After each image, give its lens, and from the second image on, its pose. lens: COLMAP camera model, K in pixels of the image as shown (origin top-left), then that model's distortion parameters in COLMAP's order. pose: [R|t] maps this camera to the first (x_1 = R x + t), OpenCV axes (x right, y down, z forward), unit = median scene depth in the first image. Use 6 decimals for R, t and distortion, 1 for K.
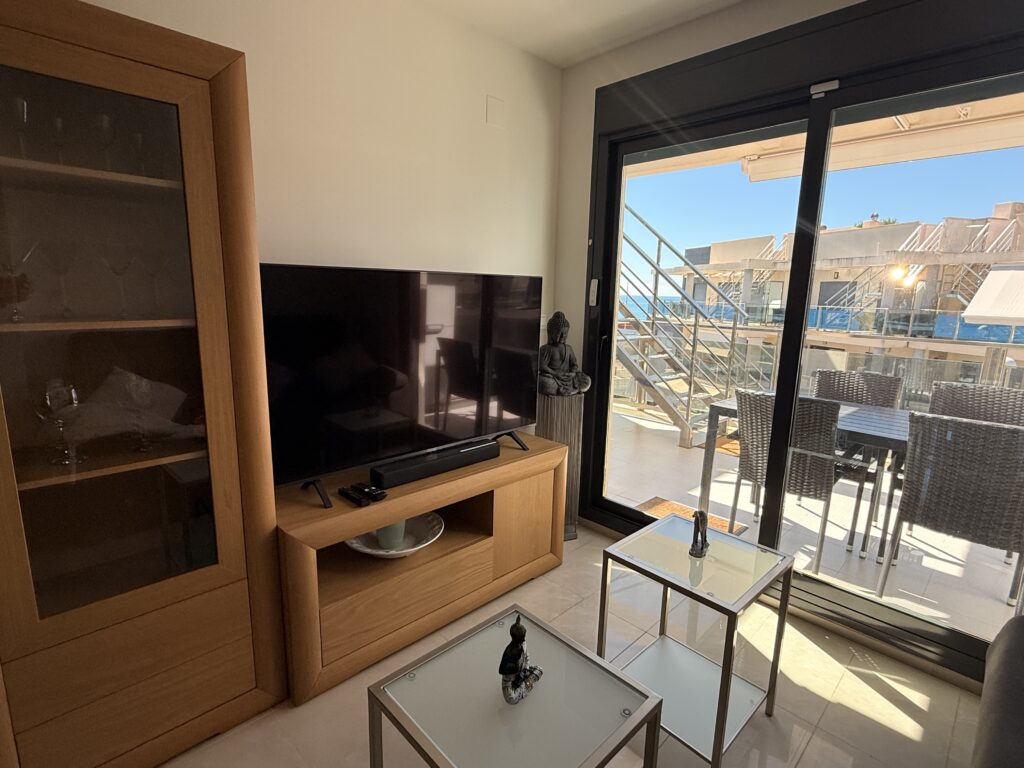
lens RADIAL K [[507.5, 0, 512.0], [0, 507.5, 384.0], [0, 0, 1]] dist [0.027995, -0.000016]
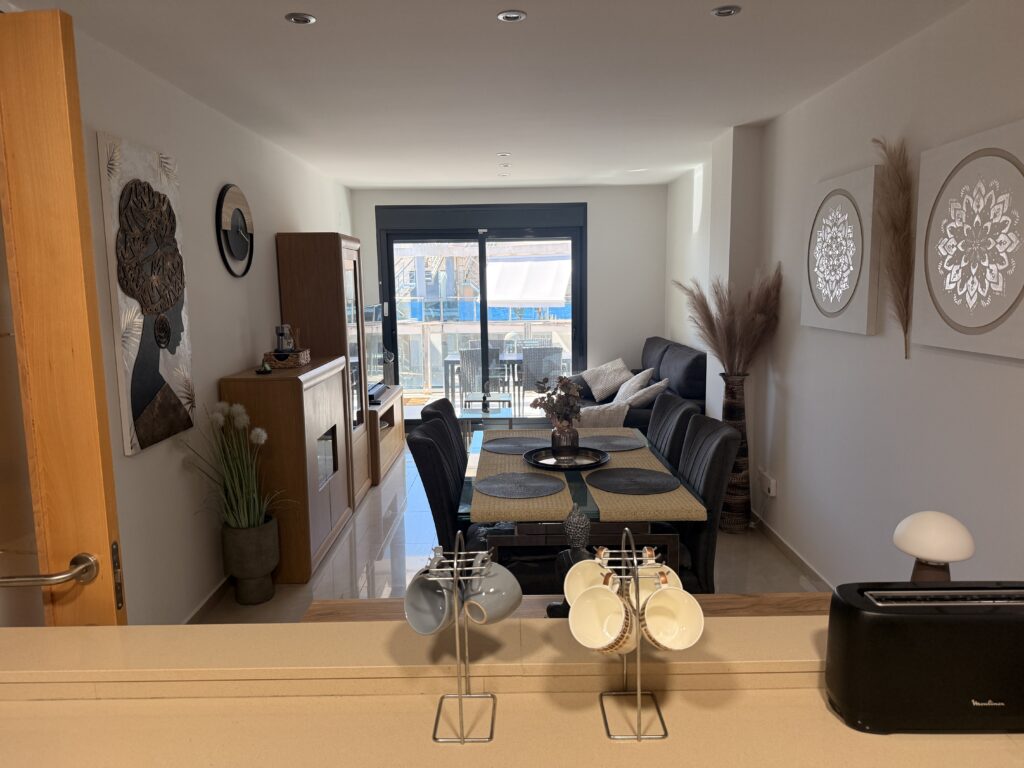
lens RADIAL K [[734.8, 0, 512.0], [0, 734.8, 384.0], [0, 0, 1]] dist [0.042836, -0.001212]
pose [[0.700230, -0.137644, 0.700522, -1.456654], [0.162790, 0.986172, 0.031048, 0.082672], [-0.695109, 0.092298, 0.712955, -1.232389]]
